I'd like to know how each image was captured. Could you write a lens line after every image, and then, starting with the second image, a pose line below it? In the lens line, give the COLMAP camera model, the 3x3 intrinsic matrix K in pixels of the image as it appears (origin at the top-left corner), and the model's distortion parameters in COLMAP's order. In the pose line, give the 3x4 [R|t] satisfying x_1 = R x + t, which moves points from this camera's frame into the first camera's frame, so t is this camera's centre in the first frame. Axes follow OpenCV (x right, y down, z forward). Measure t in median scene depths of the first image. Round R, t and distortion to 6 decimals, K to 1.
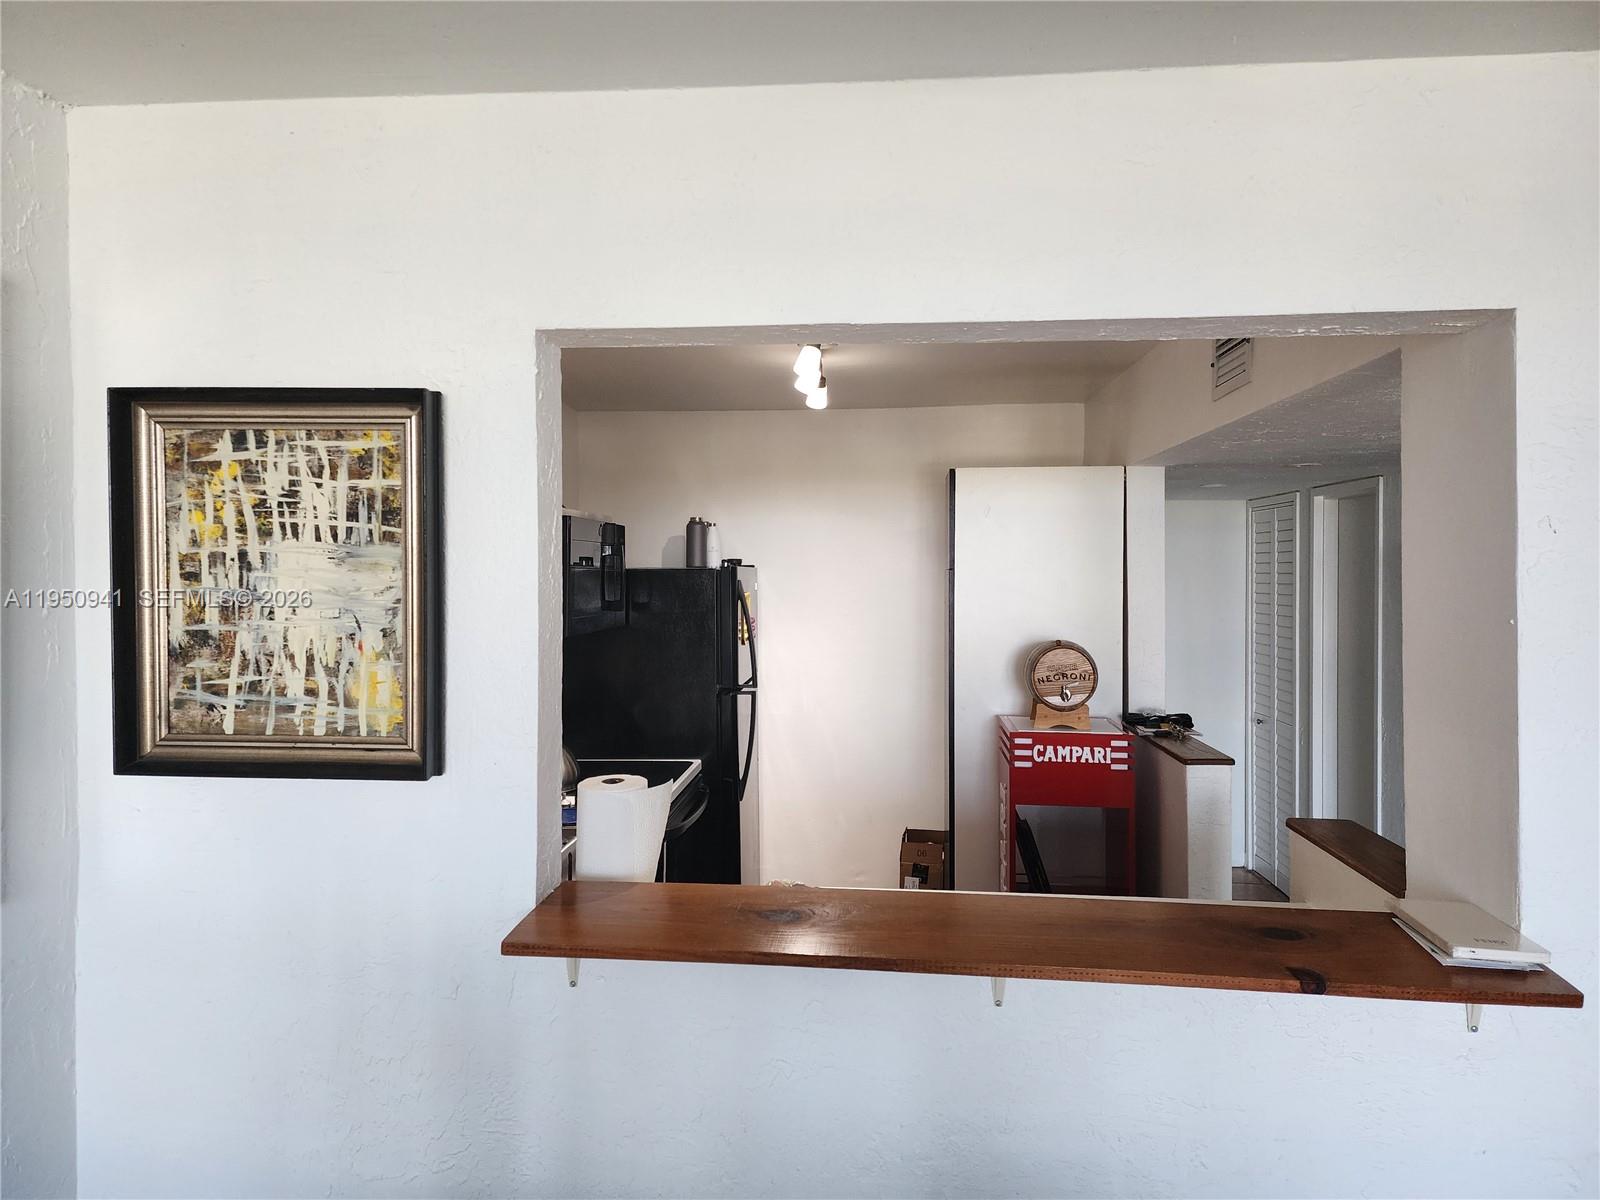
lens RADIAL K [[1066.2, 0, 797.5], [0, 1066.2, 592.8], [0, 0, 1]] dist [0.069106, -0.059462]
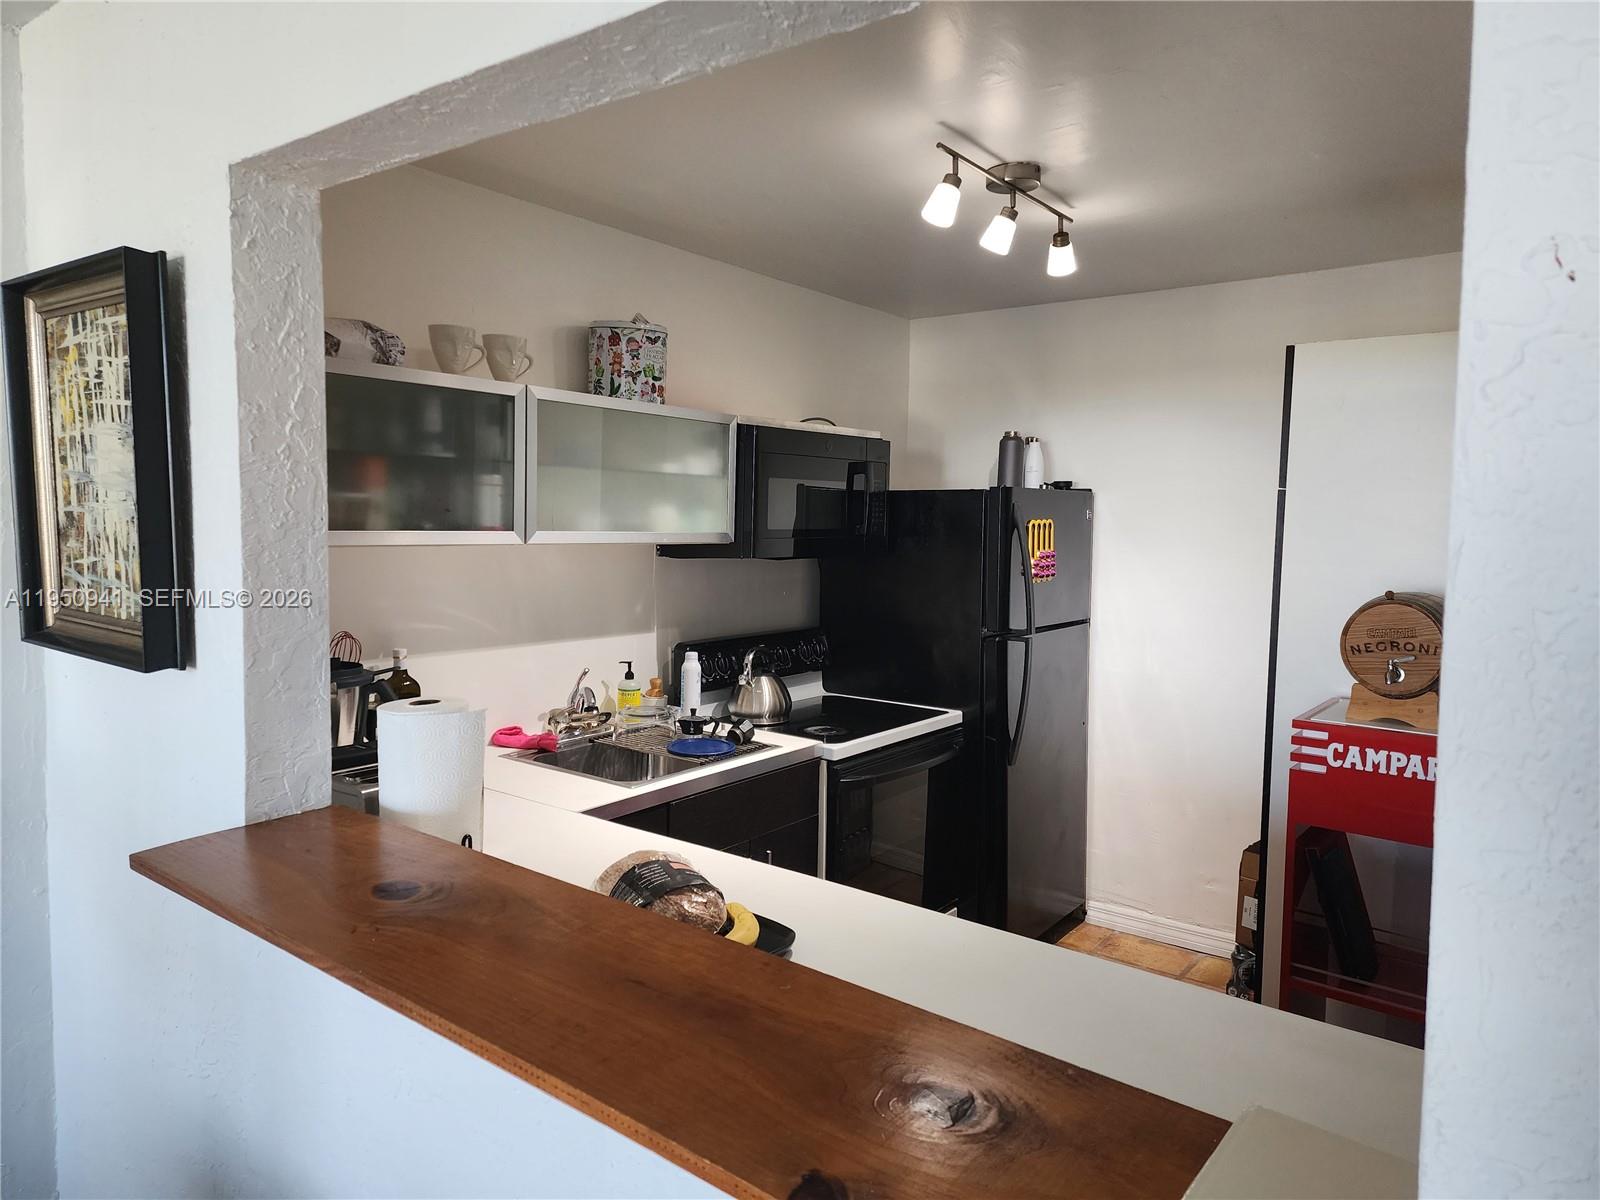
lens RADIAL K [[1066.2, 0, 787.5], [0, 1066.2, 597.3], [0, 0, 1]] dist [0.069106, -0.059462]
pose [[0.841548, 0.056856, -0.537182, 0.604570], [-0.026681, 0.997607, 0.063789, 0.031652], [0.539523, -0.039349, 0.841051, 0.487272]]
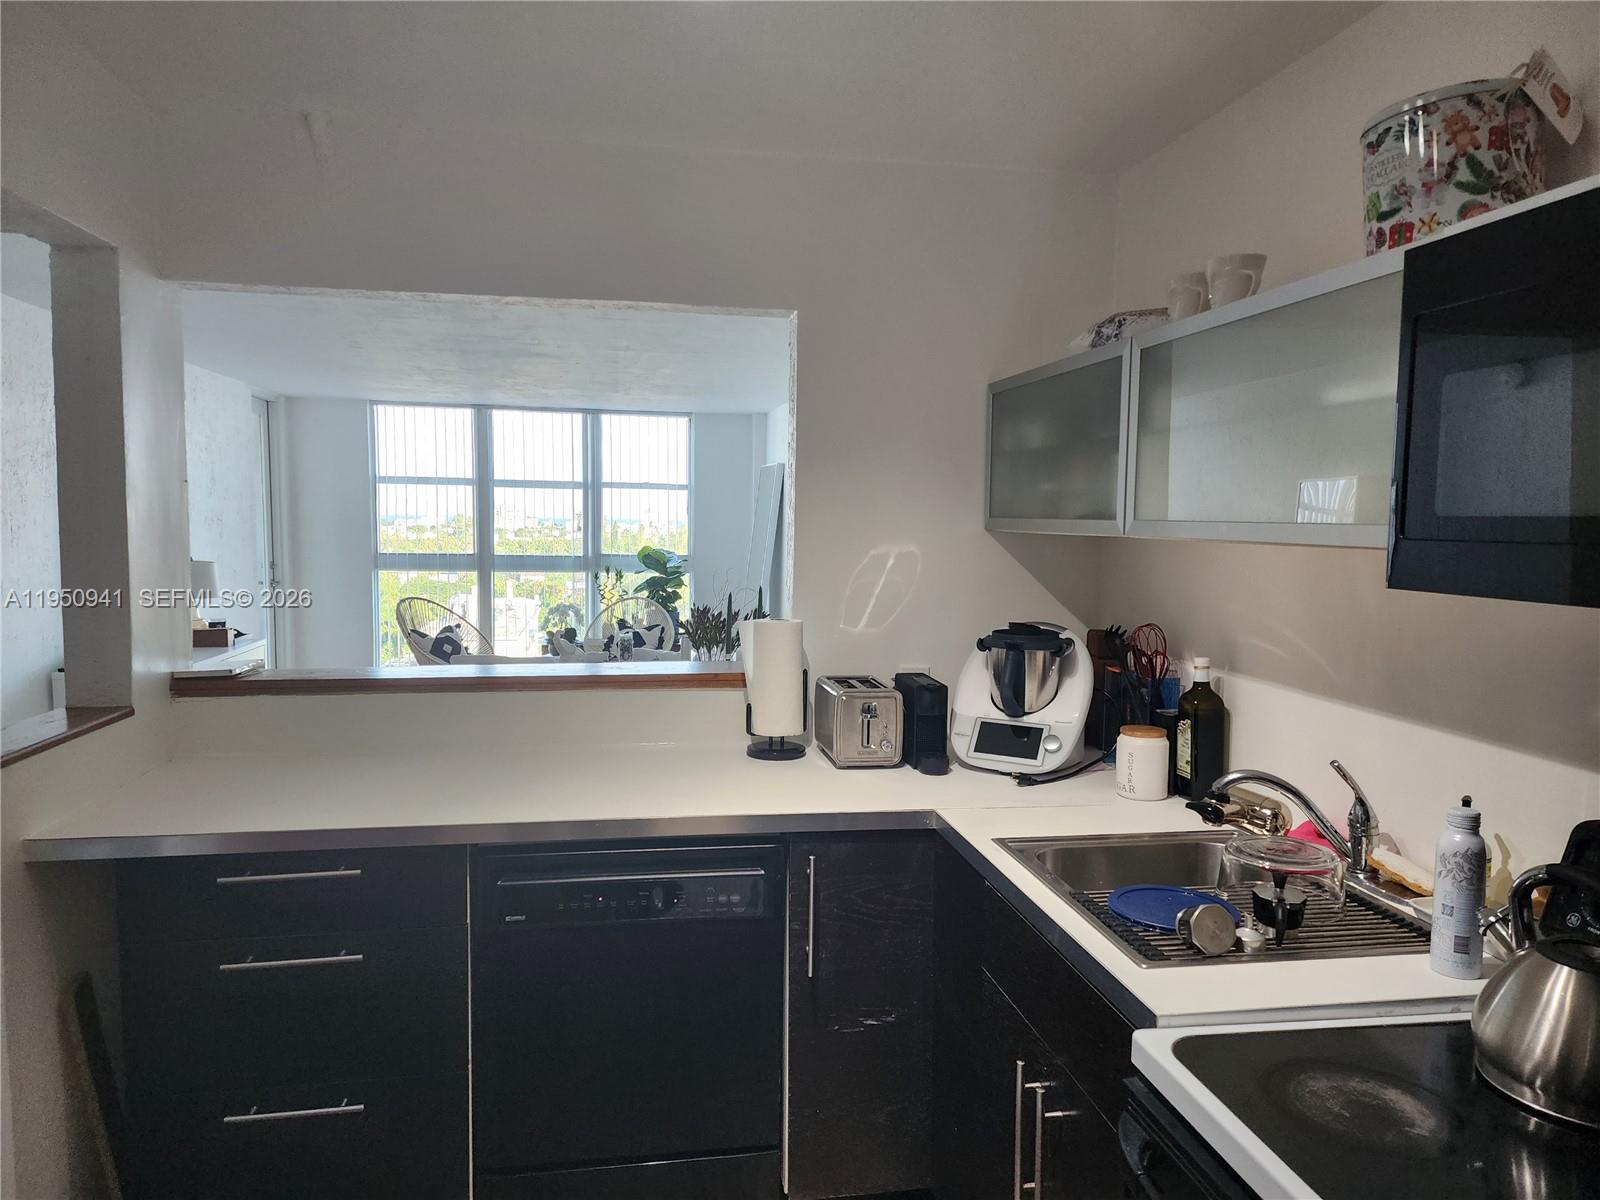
lens RADIAL K [[1066.2, 0, 794.6], [0, 1066.2, 621.0], [0, 0, 1]] dist [0.069106, -0.059462]
pose [[-0.969611, 0.002621, -0.244639, 0.137788], [-0.025317, 0.993499, 0.110987, 0.031312], [0.243340, 0.113808, -0.963241, 2.624694]]
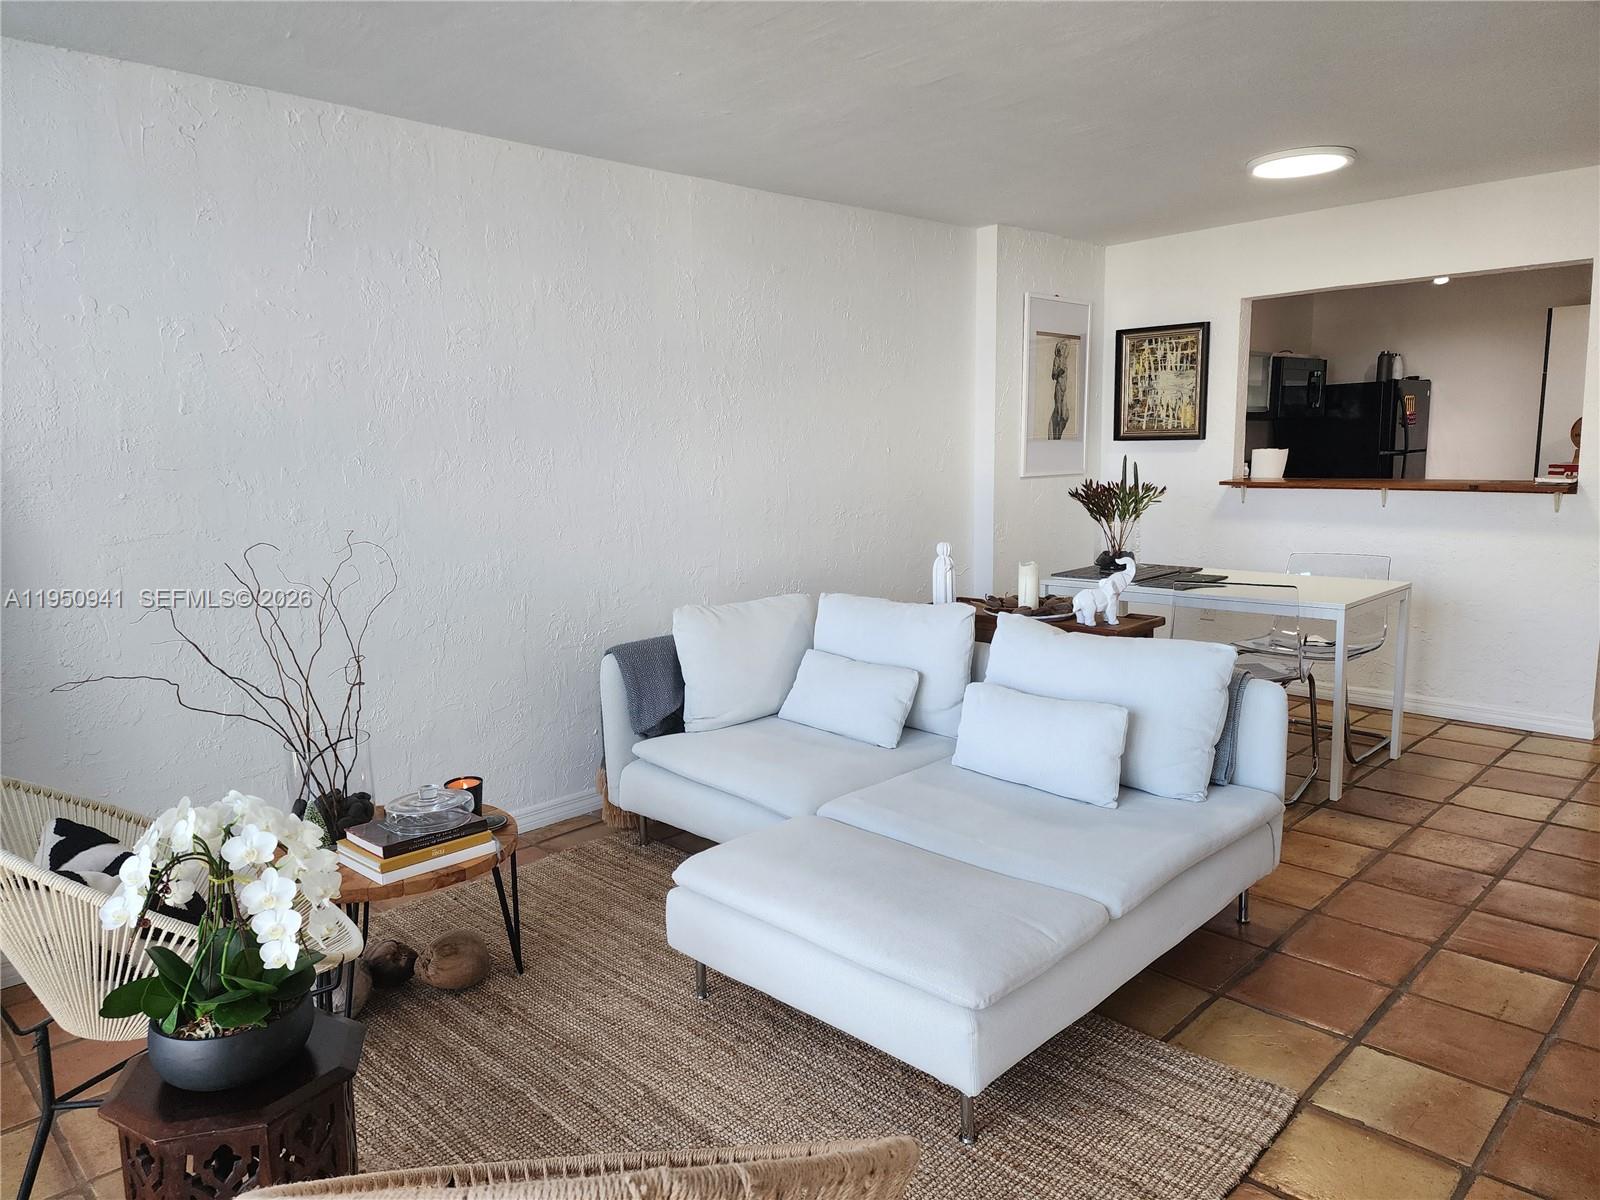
lens RADIAL K [[1066.2, 0, 797.1], [0, 1066.2, 592.8], [0, 0, 1]] dist [0.069106, -0.059462]
pose [[0.751252, 0.076320, -0.655588, 0.934254], [0.012195, 0.991517, 0.129401, 0.191084], [0.659903, -0.105208, 0.743949, -2.344519]]
